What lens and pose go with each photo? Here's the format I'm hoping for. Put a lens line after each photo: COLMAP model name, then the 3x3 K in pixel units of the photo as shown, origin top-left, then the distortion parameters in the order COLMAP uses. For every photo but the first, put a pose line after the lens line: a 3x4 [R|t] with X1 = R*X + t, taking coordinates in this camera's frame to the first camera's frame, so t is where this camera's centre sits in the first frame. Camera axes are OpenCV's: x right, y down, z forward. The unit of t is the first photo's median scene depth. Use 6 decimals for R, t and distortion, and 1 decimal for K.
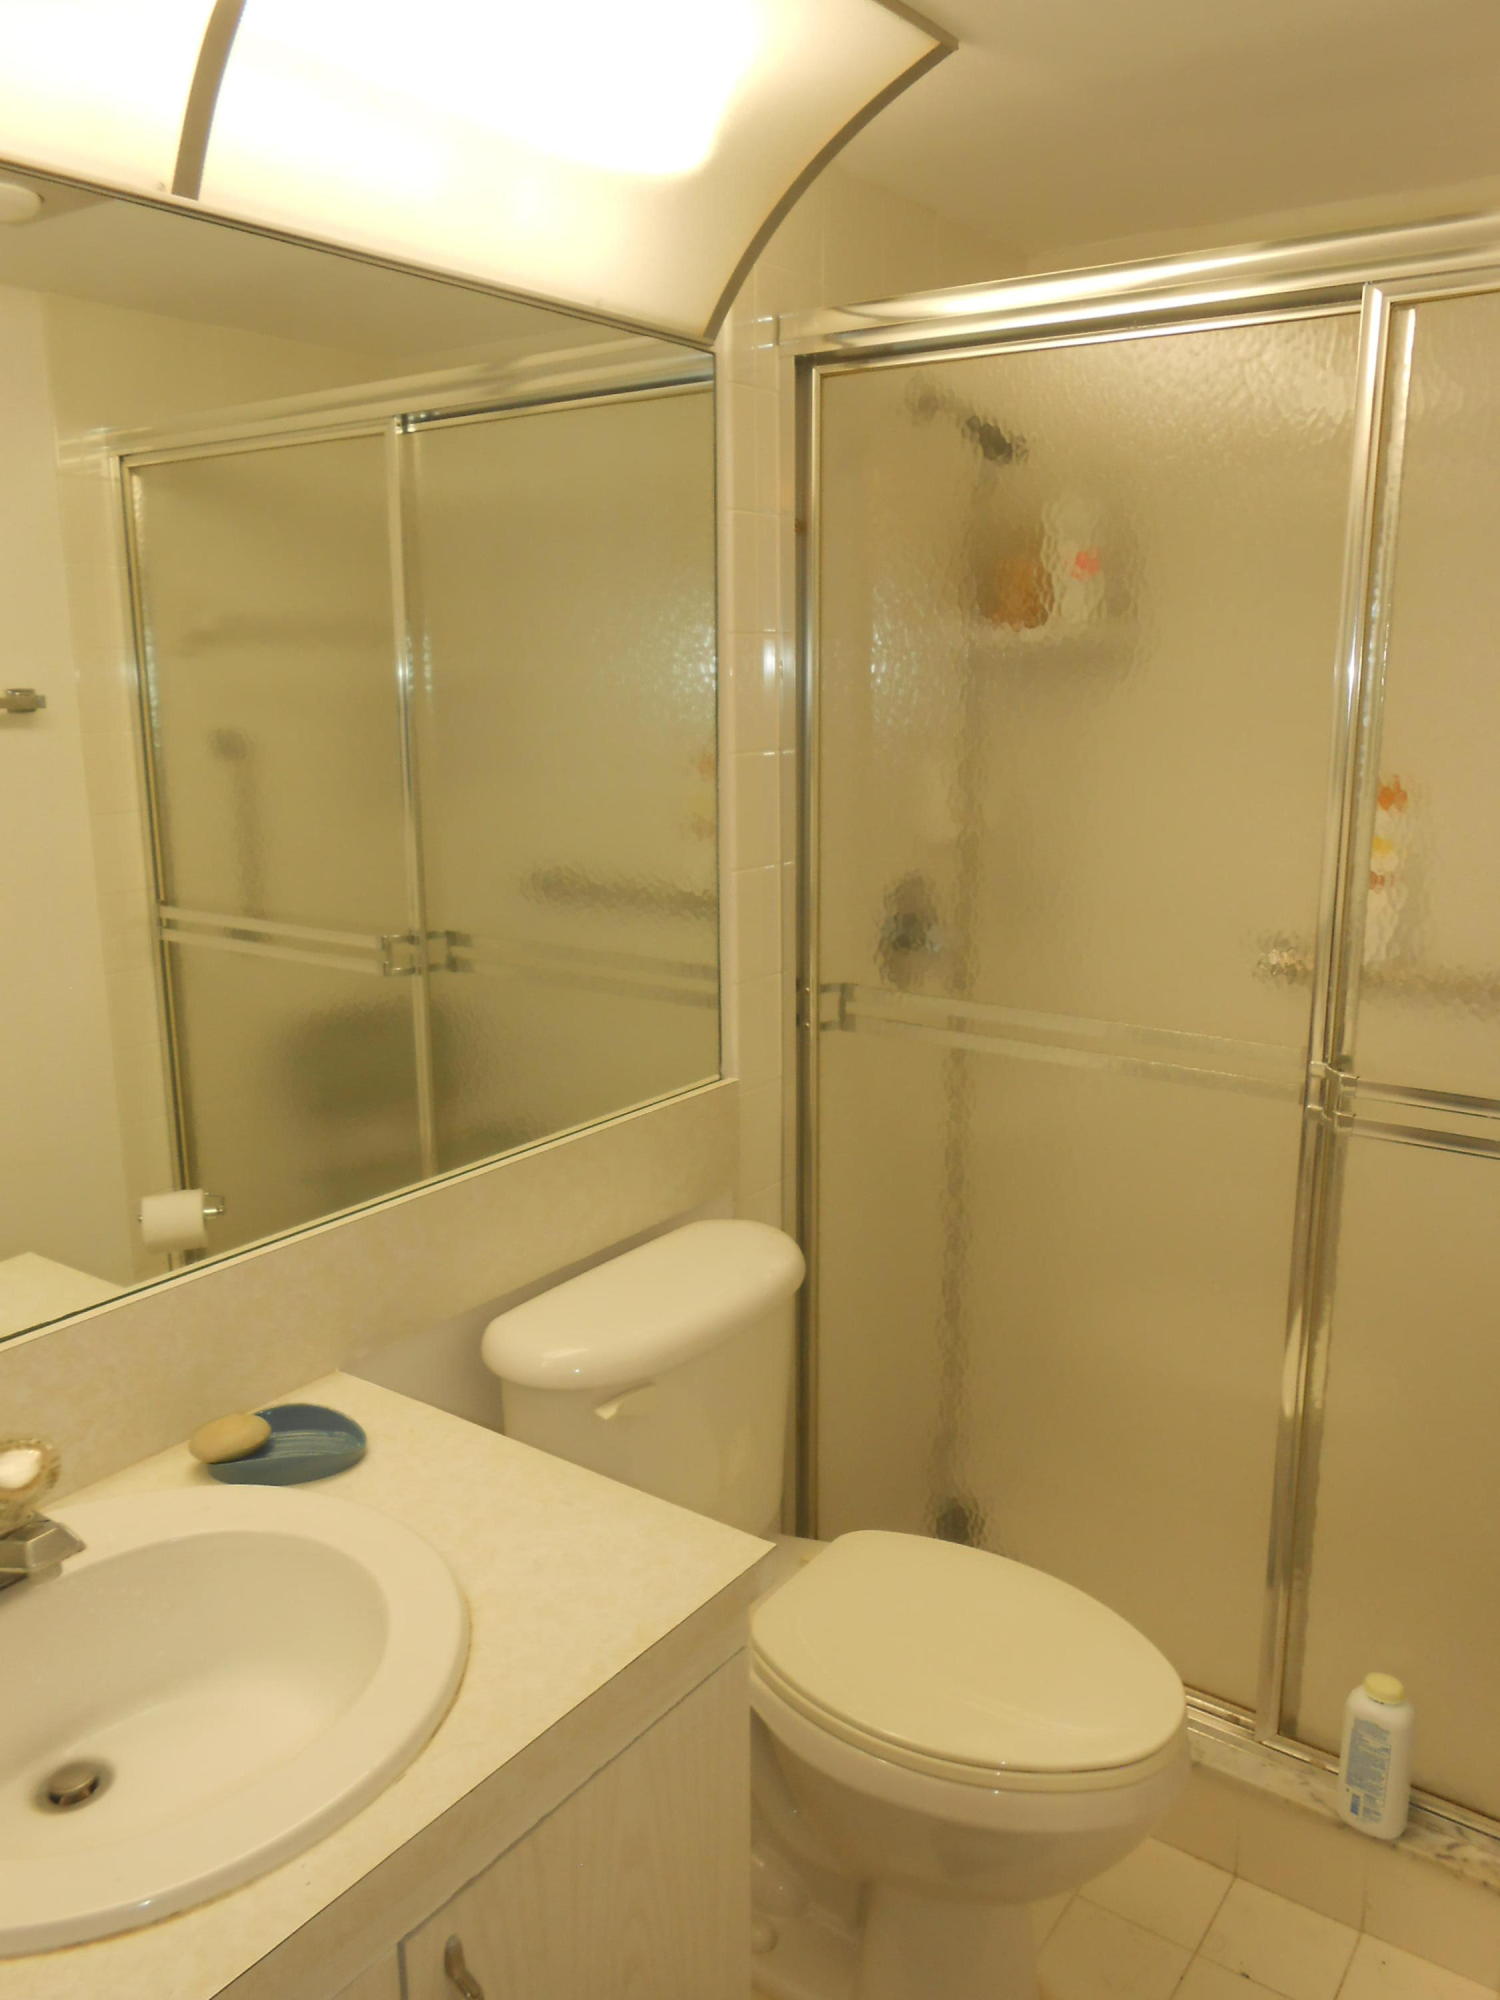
lens RADIAL K [[1536.3, 0, 753.9], [0, 1536.3, 979.1], [0, 0, 1]] dist [-0.043728, 0.045296]
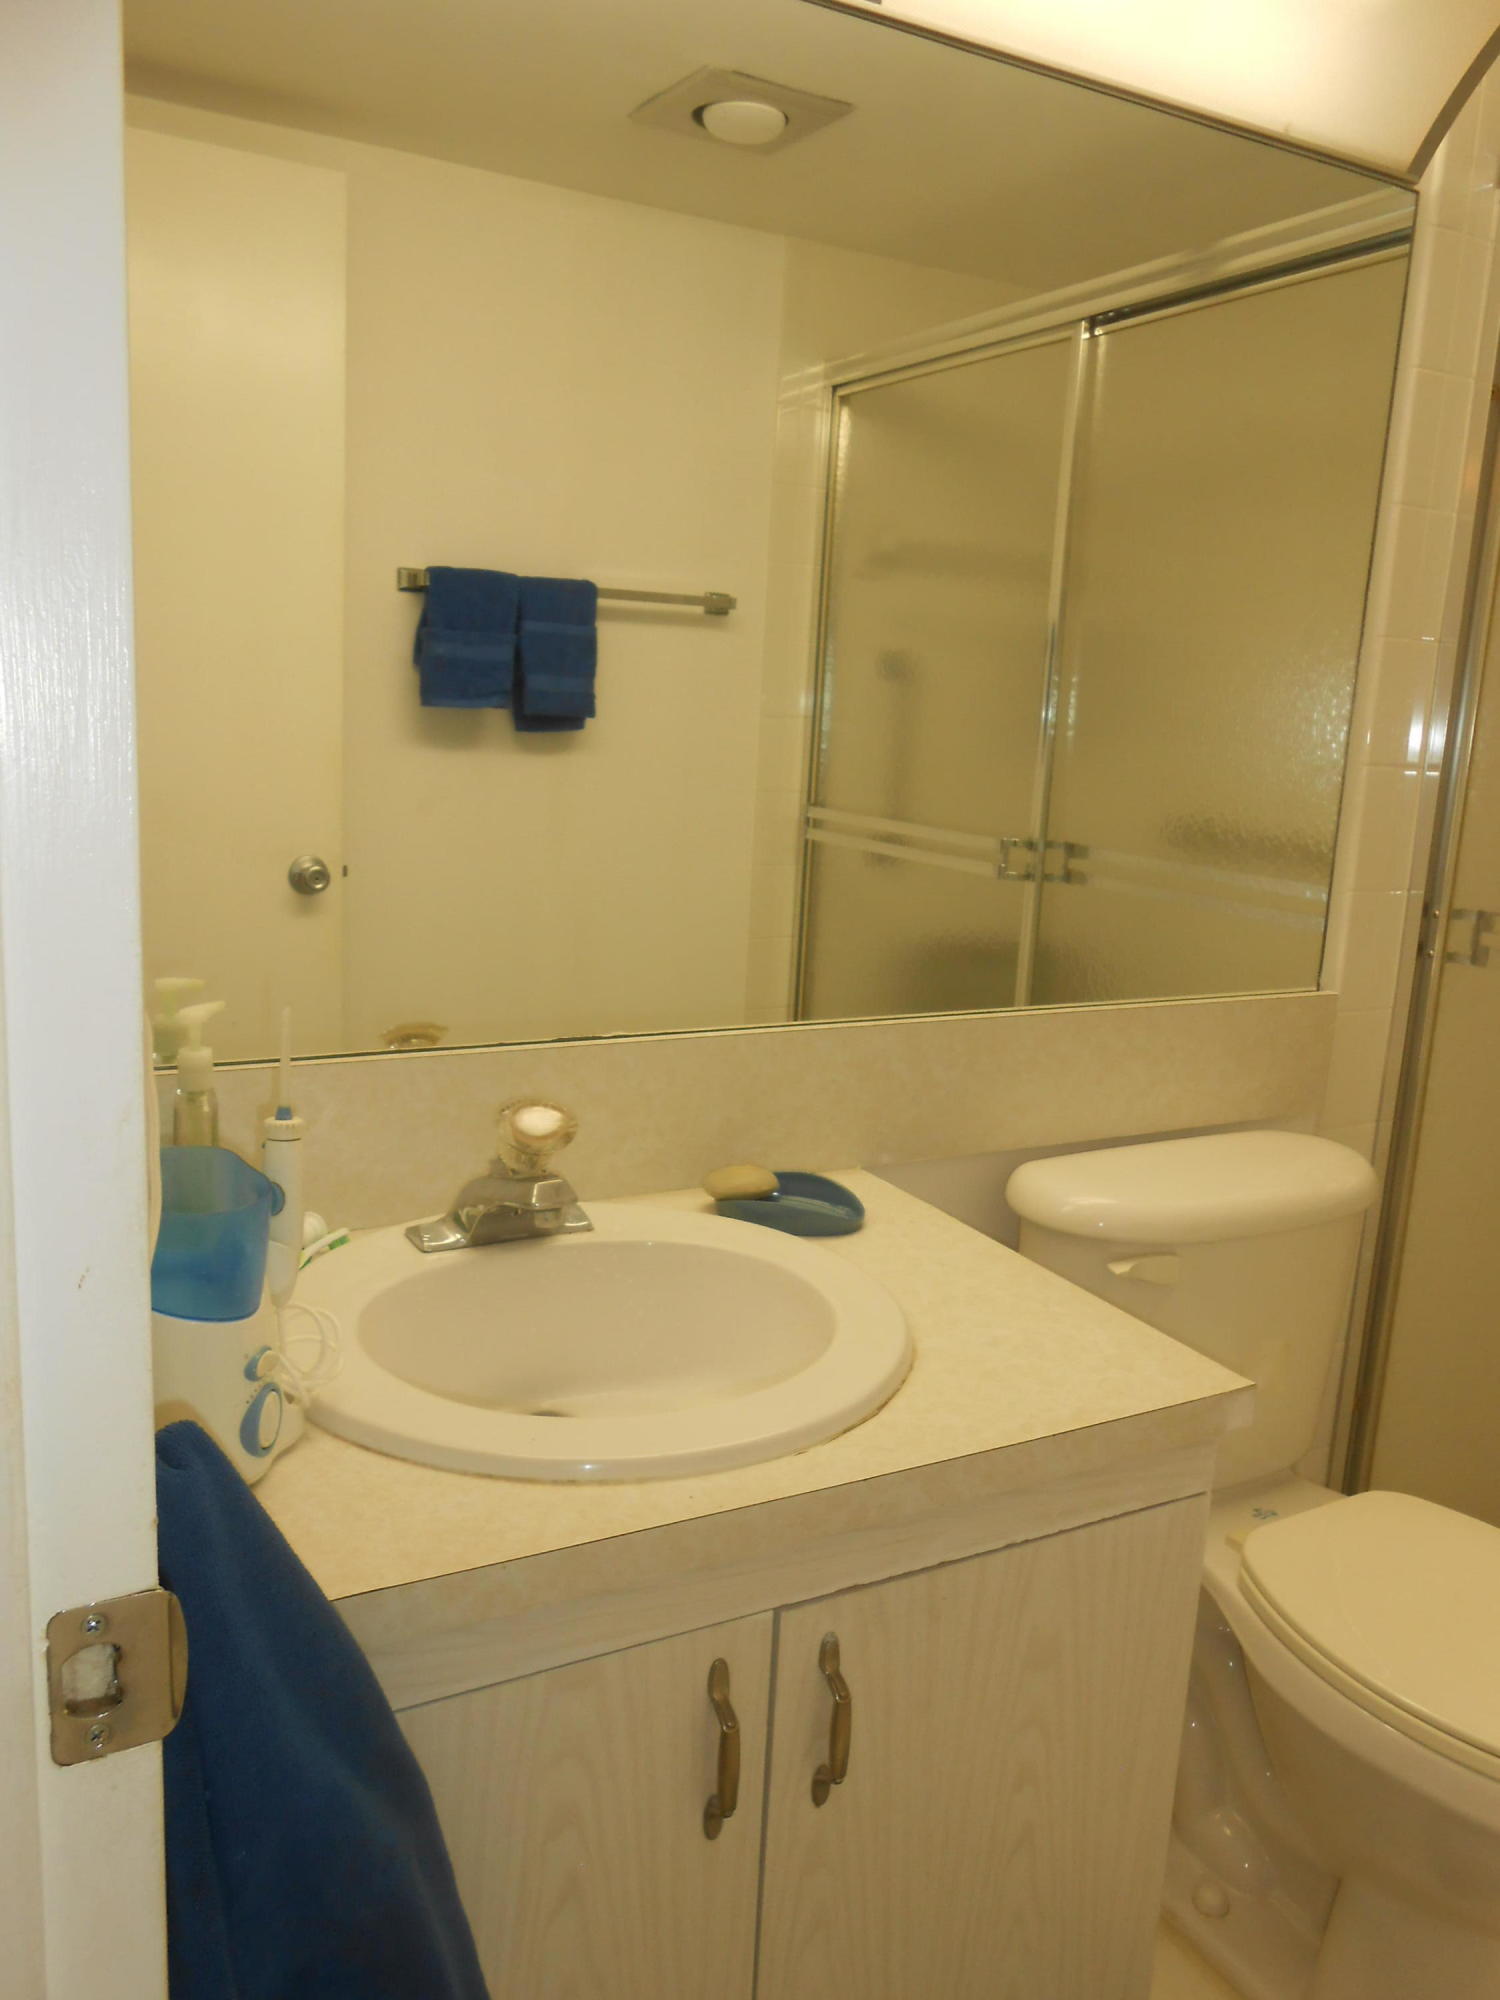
lens RADIAL K [[1536.3, 0, 760.0], [0, 1536.3, 985.7], [0, 0, 1]] dist [-0.043728, 0.045296]
pose [[0.901562, 0.136188, -0.410656, 0.055767], [-0.143279, 0.989588, 0.013624, 0.103430], [0.408236, 0.046556, 0.911688, 0.027664]]
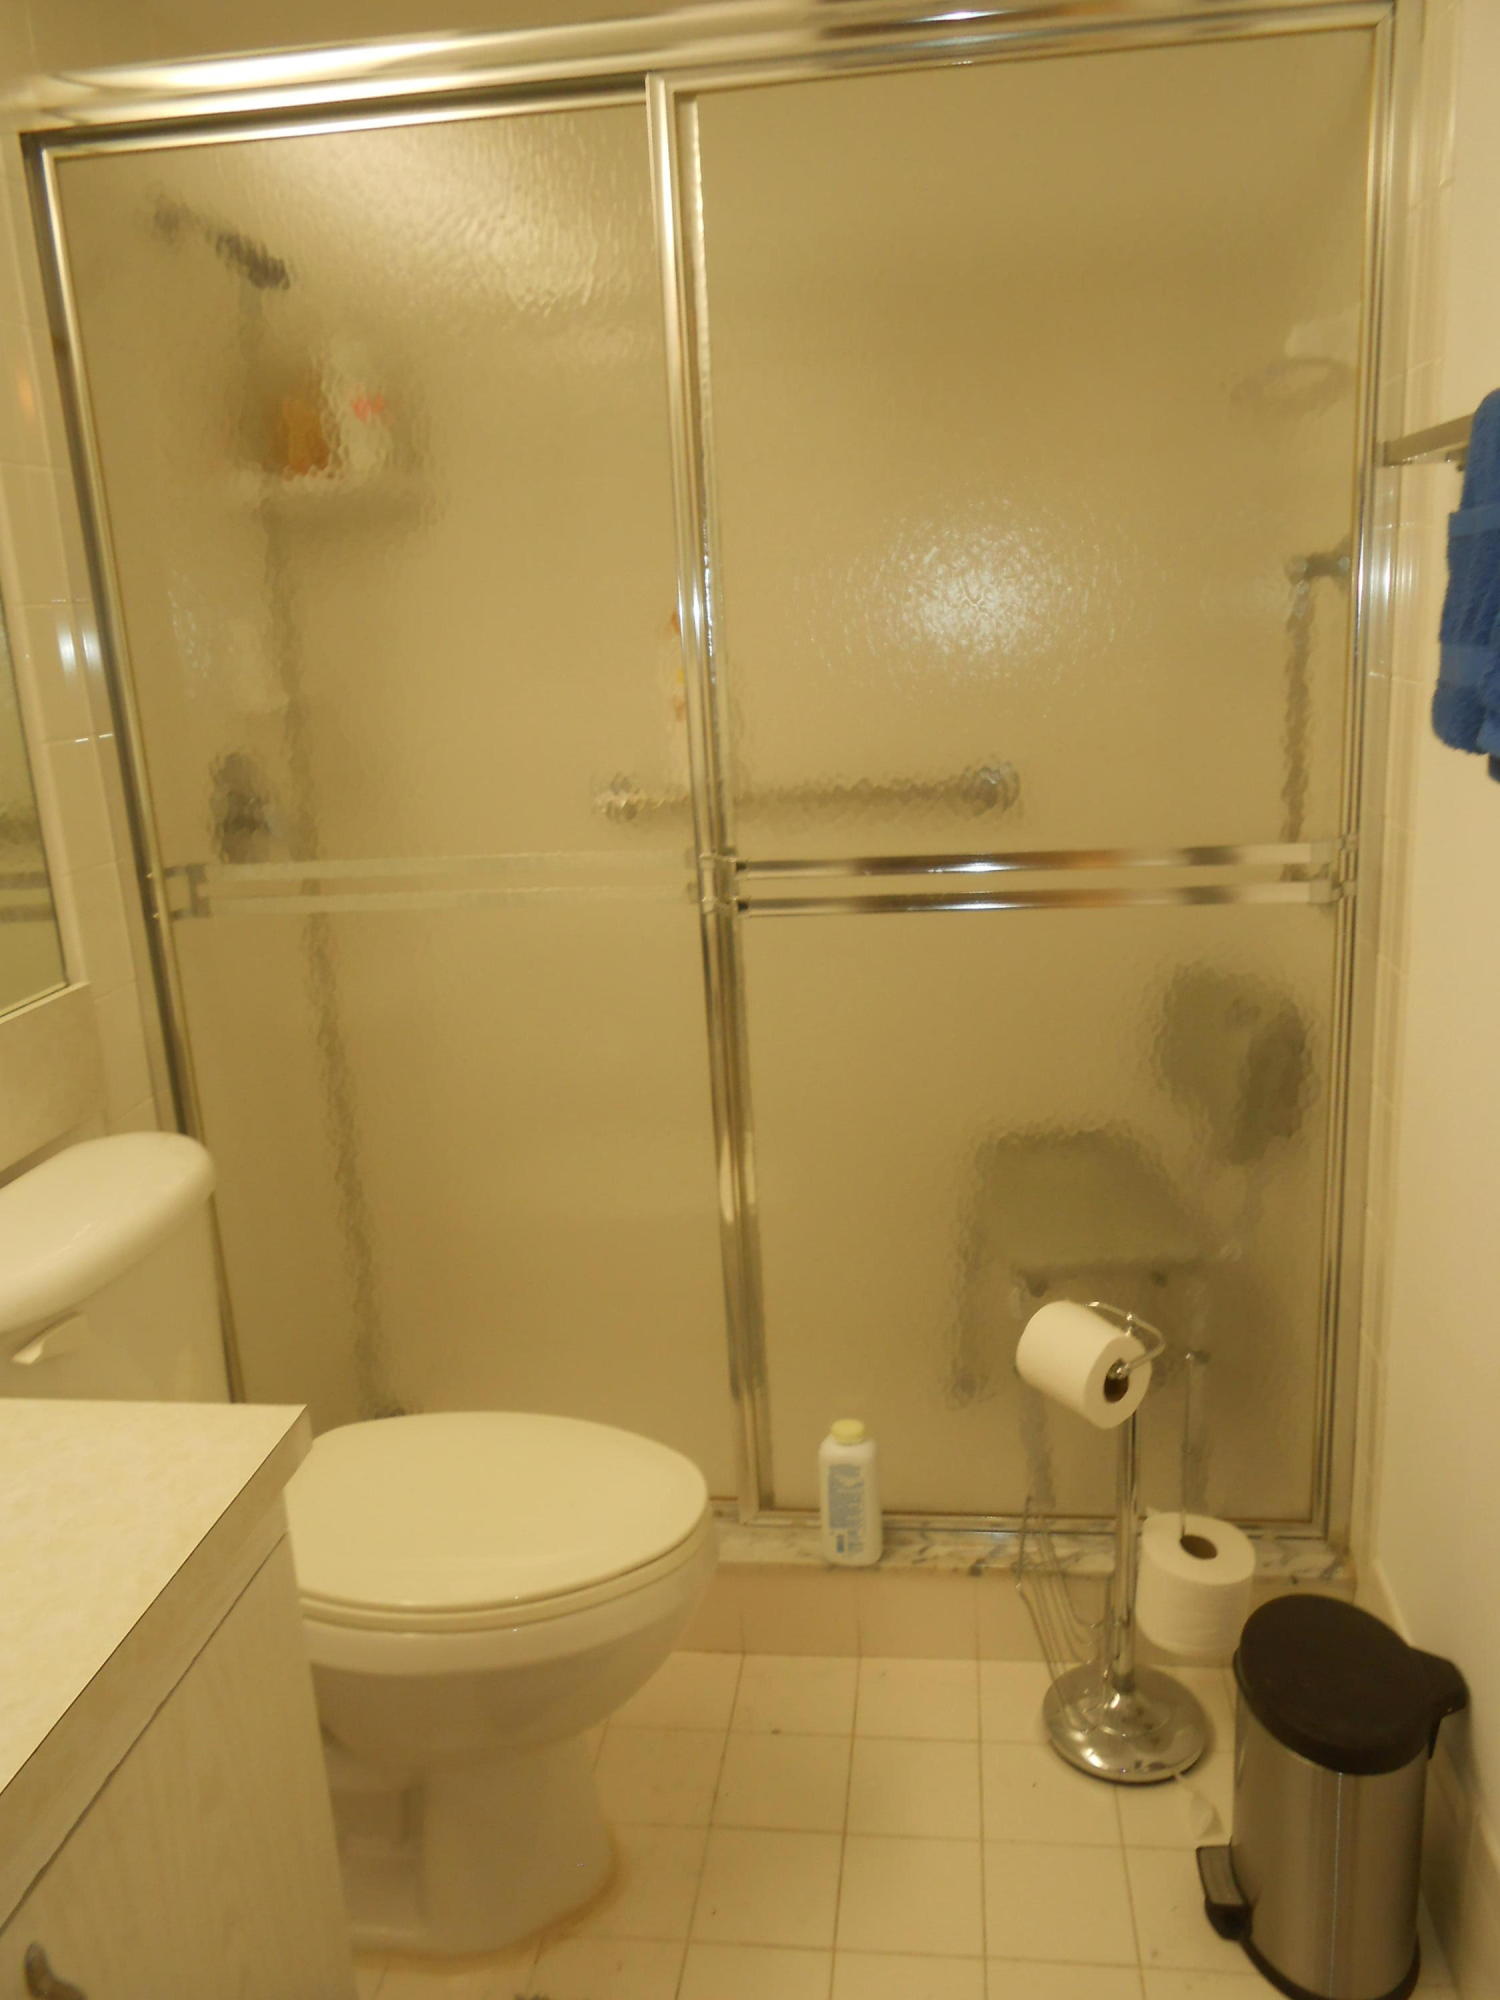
lens RADIAL K [[1536.3, 0, 761.2], [0, 1536.3, 986.0], [0, 0, 1]] dist [-0.043728, 0.045296]
pose [[0.876915, -0.162030, 0.452511, -0.071804], [0.148774, 0.986732, 0.065010, 0.071357], [-0.457041, 0.010313, 0.889386, 0.059382]]
